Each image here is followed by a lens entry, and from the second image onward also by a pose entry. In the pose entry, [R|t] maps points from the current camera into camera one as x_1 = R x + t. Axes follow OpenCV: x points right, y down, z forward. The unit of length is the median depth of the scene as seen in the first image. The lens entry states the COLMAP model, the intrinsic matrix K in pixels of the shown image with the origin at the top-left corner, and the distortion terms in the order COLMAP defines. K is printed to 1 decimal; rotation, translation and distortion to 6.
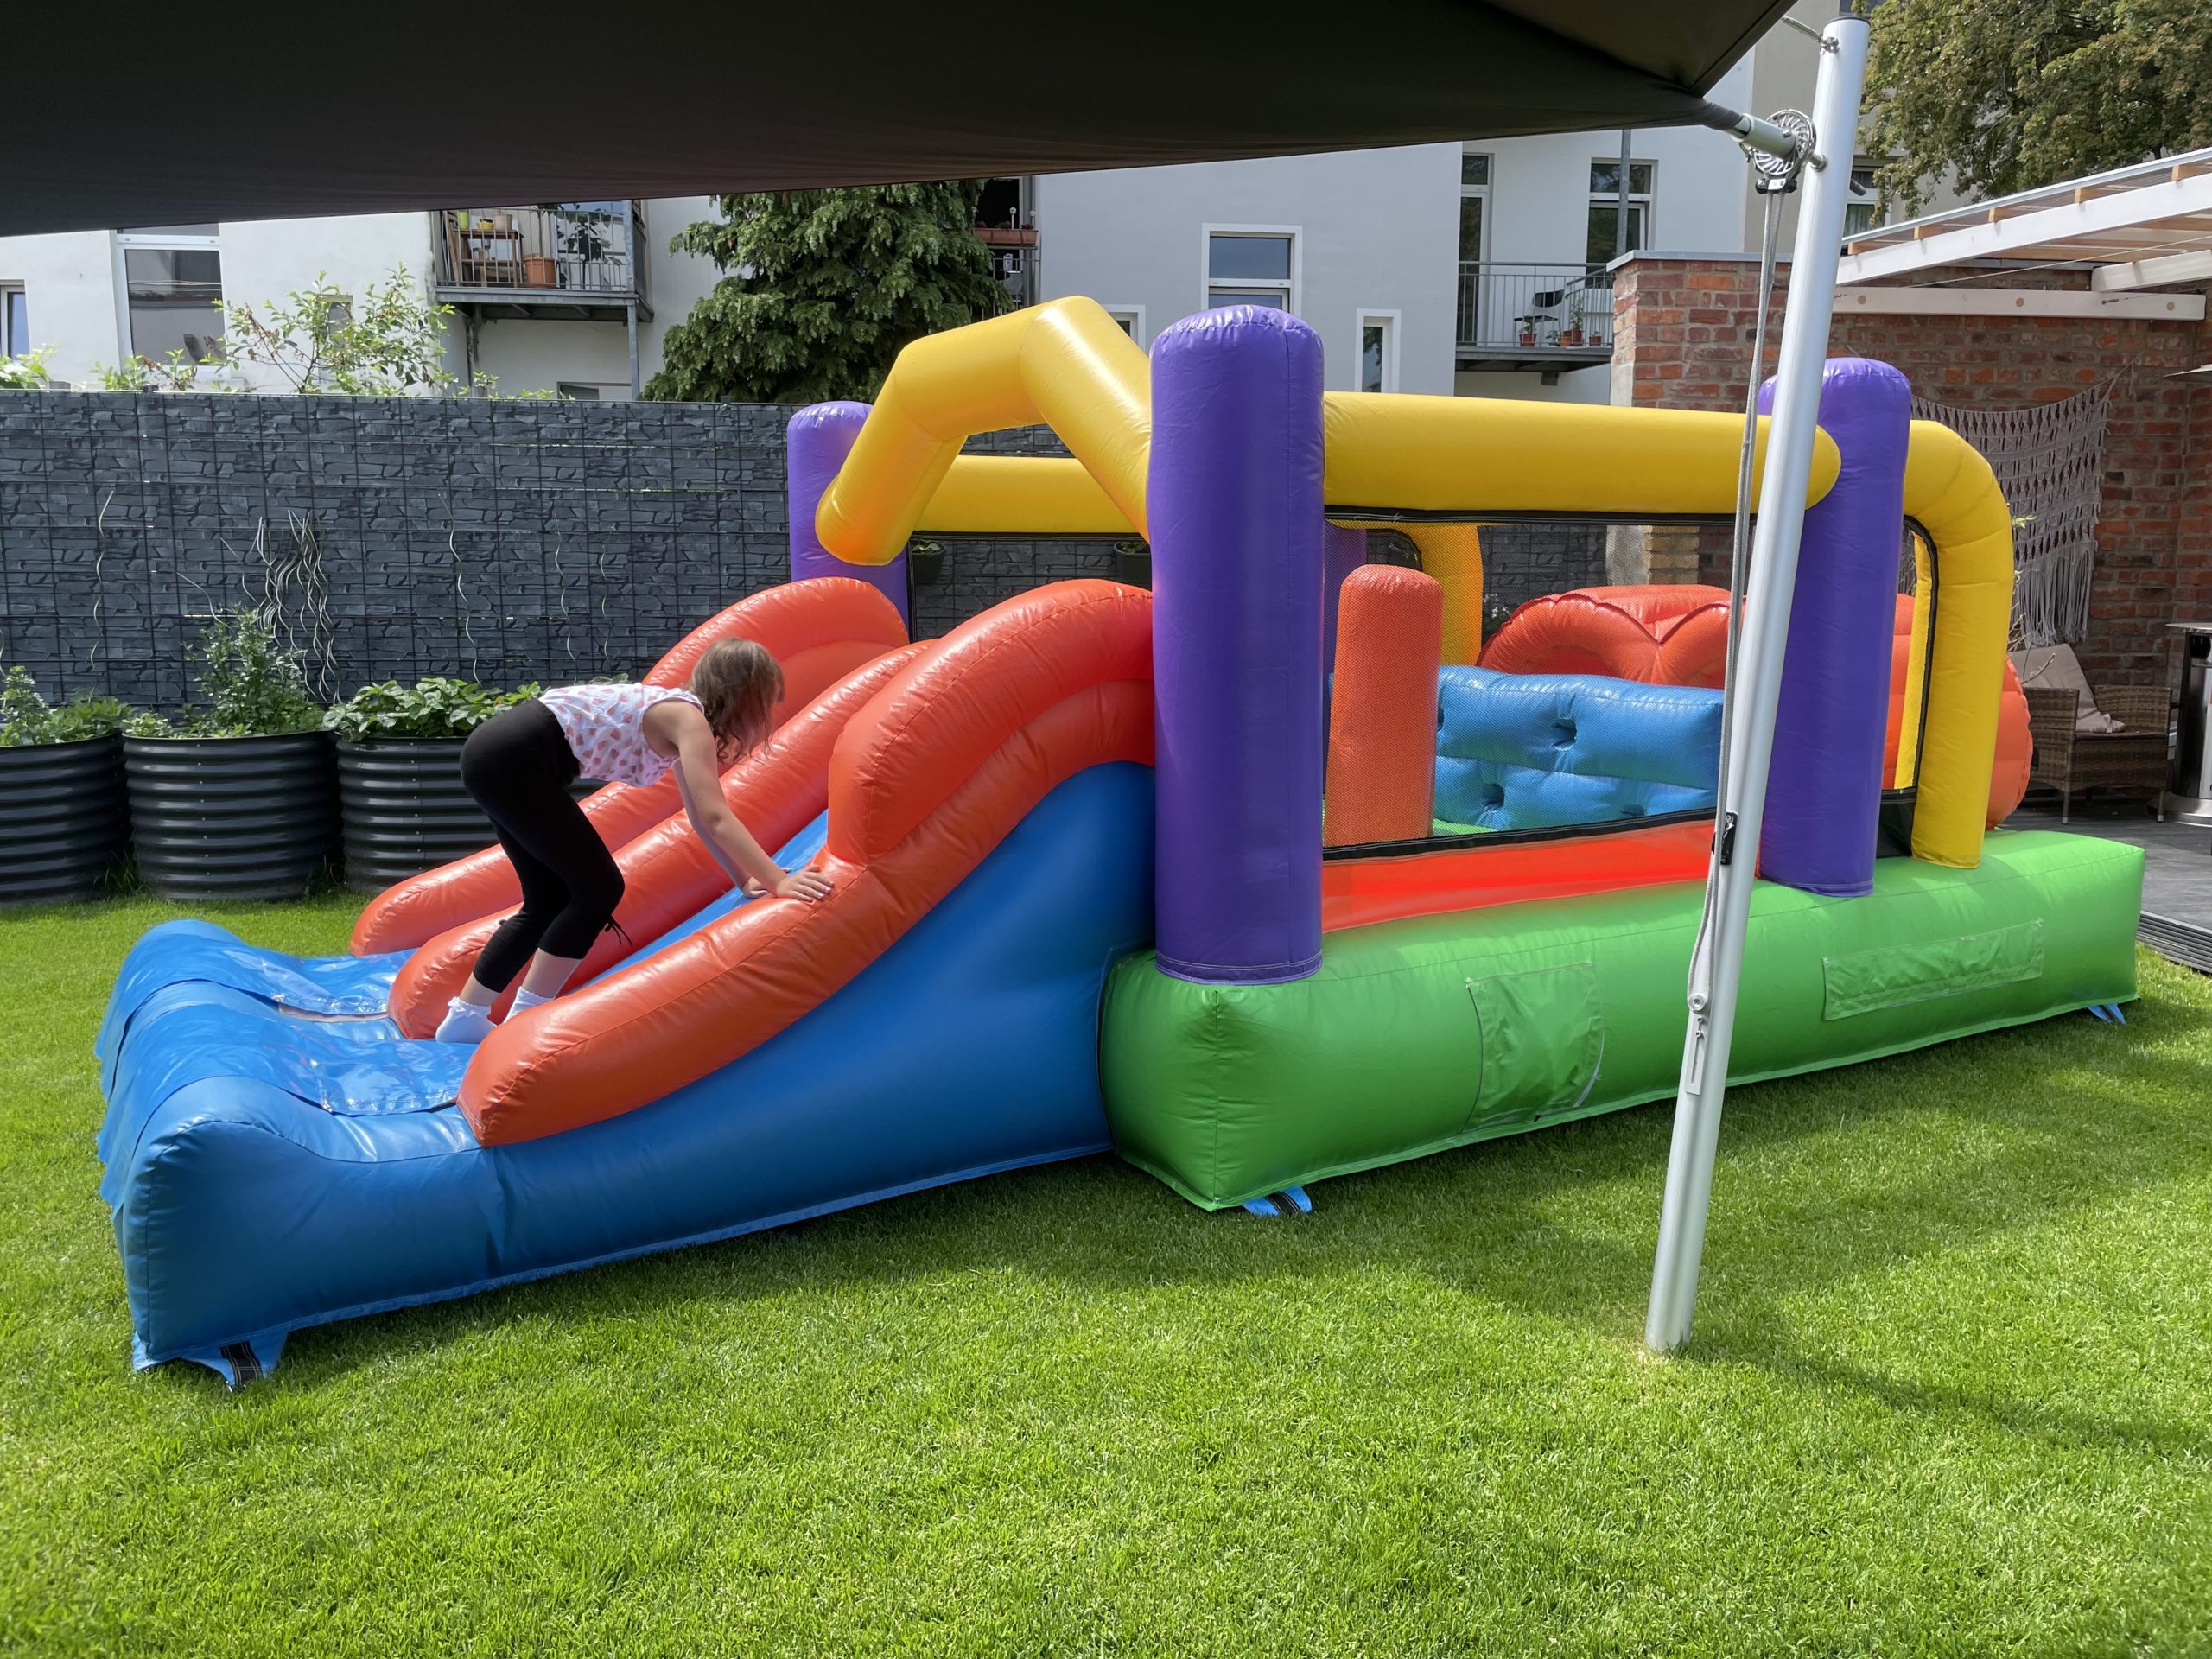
lens RADIAL K [[1548.7, 0, 1106.0], [0, 1548.7, 829.5], [0, 0, 1]] dist [0.075191, -0.093266]
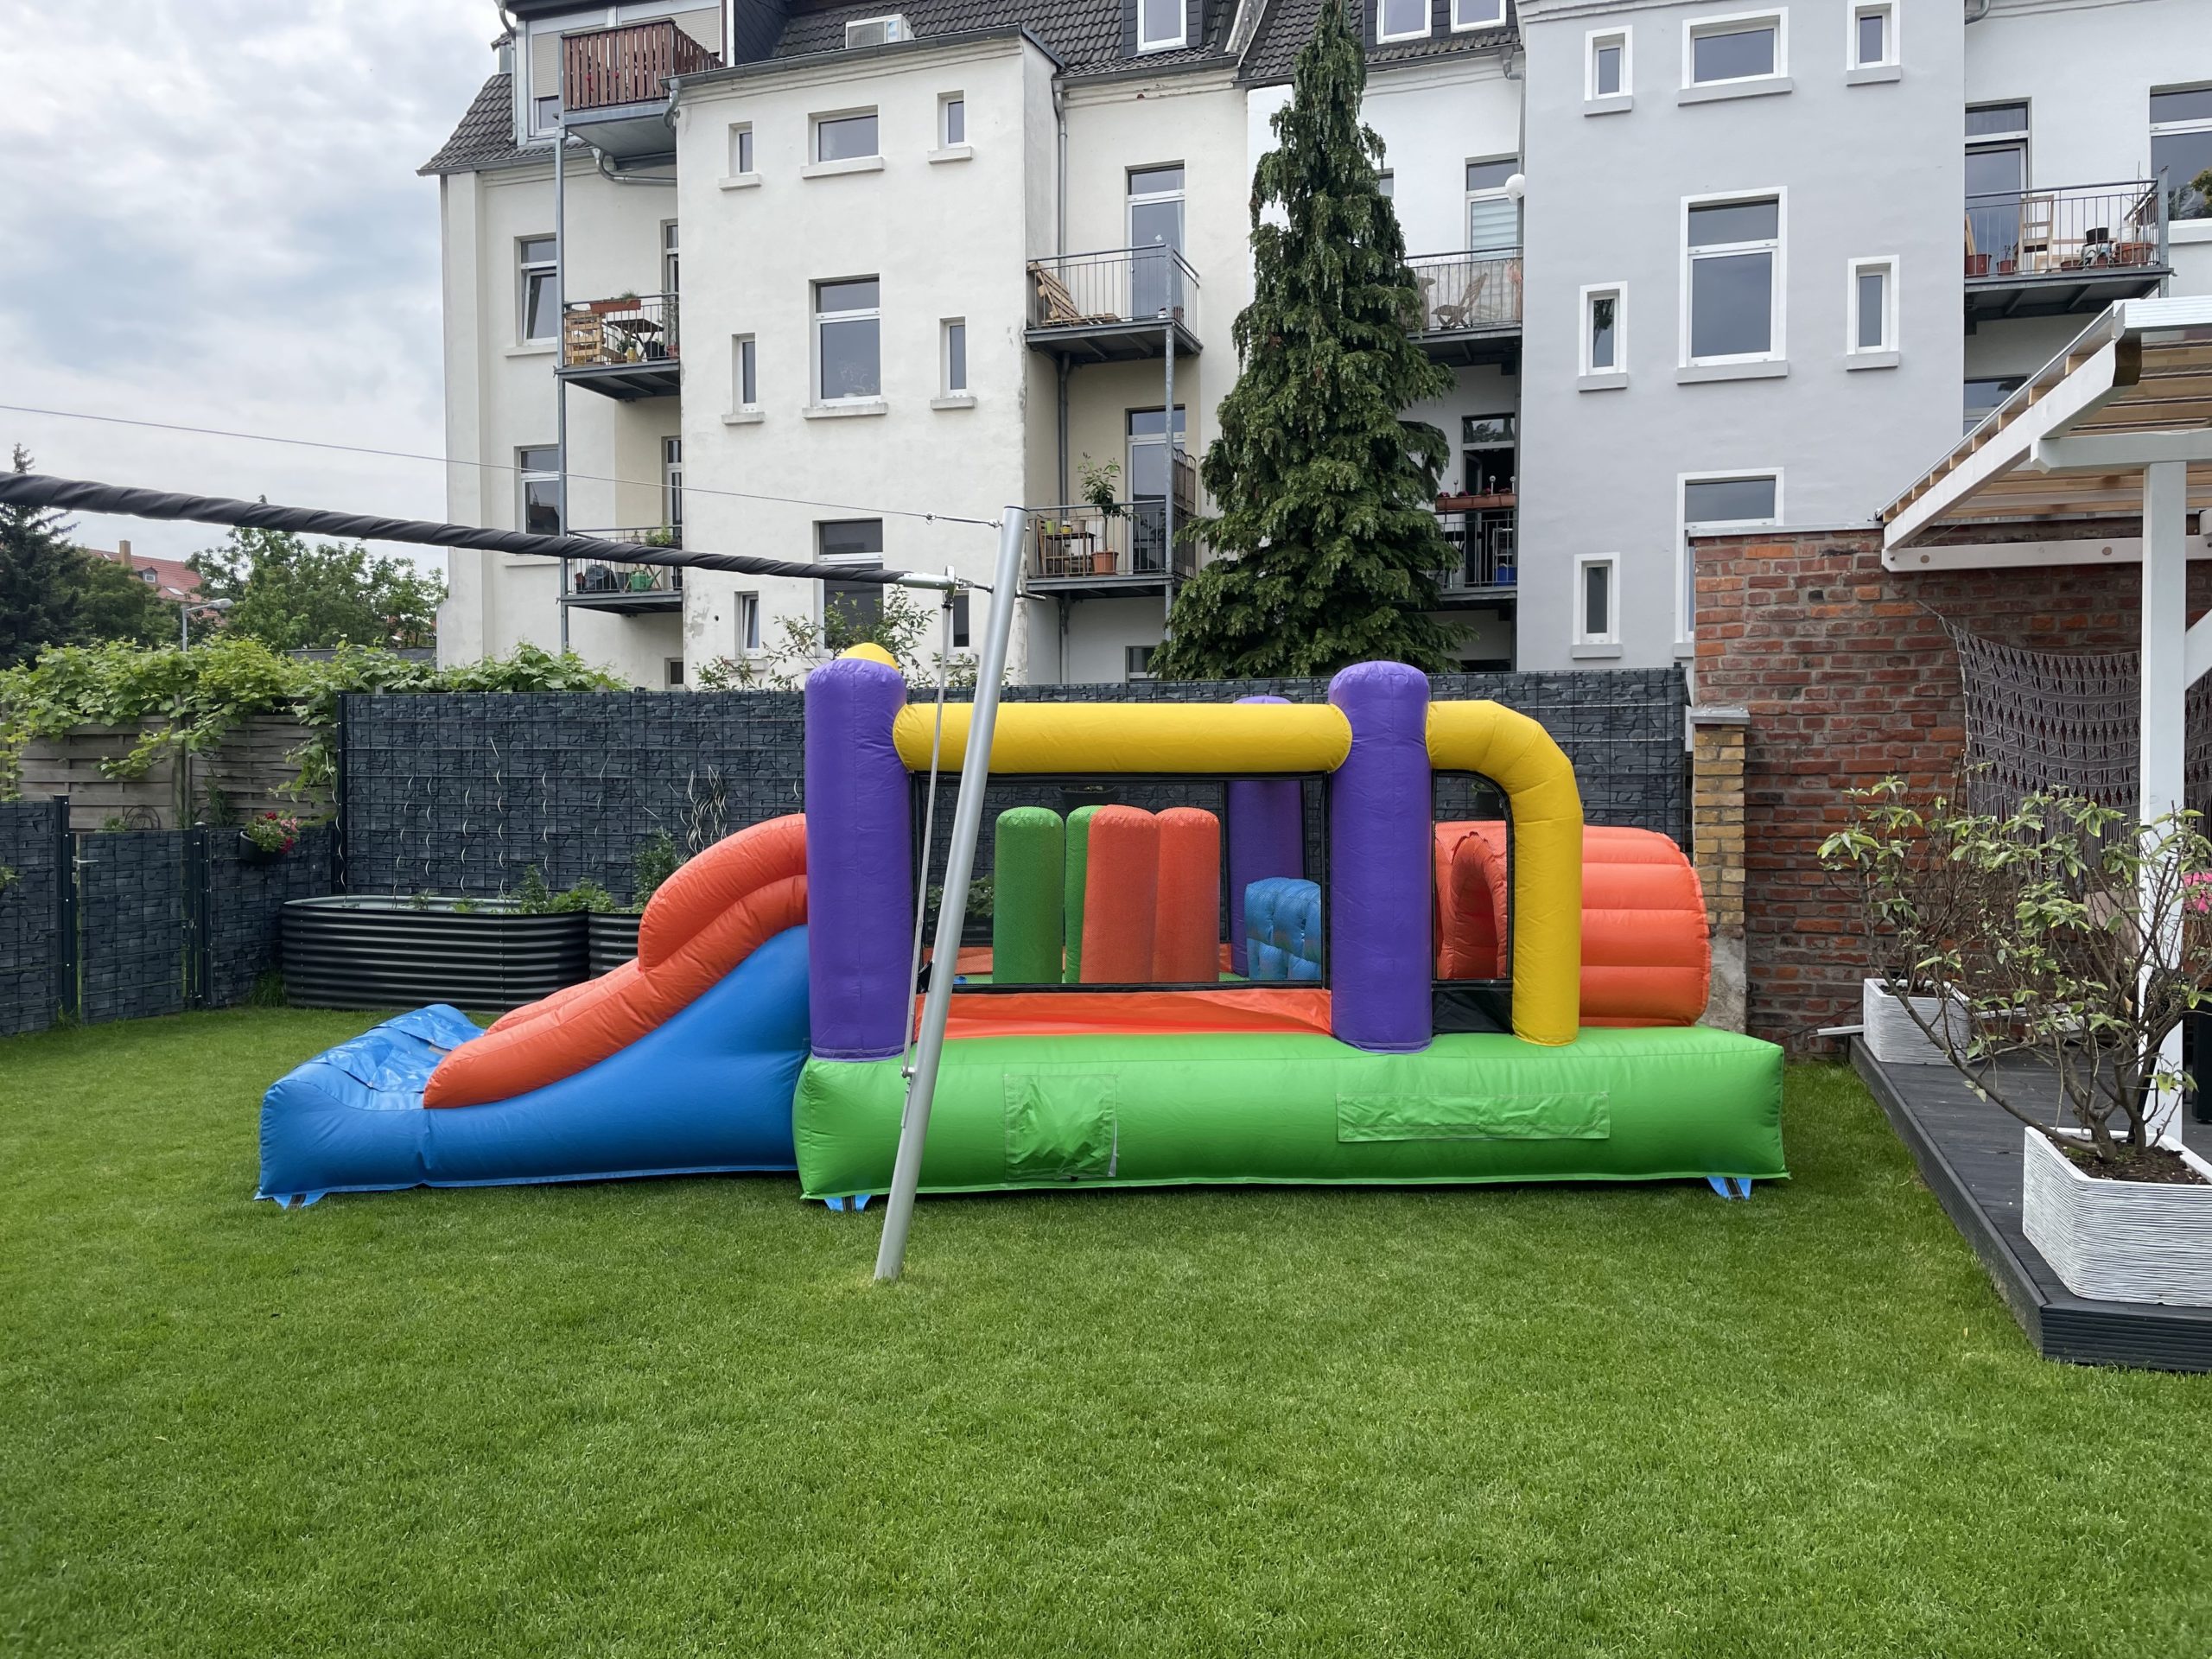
lens RADIAL K [[1548.7, 0, 1106.0], [0, 1548.7, 829.5], [0, 0, 1]] dist [0.075191, -0.093266]
pose [[0.908145, 0.009662, -0.418544, 0.416196], [-0.070045, 0.989149, -0.129147, 0.020863], [0.412754, 0.146601, 0.898967, -0.158957]]
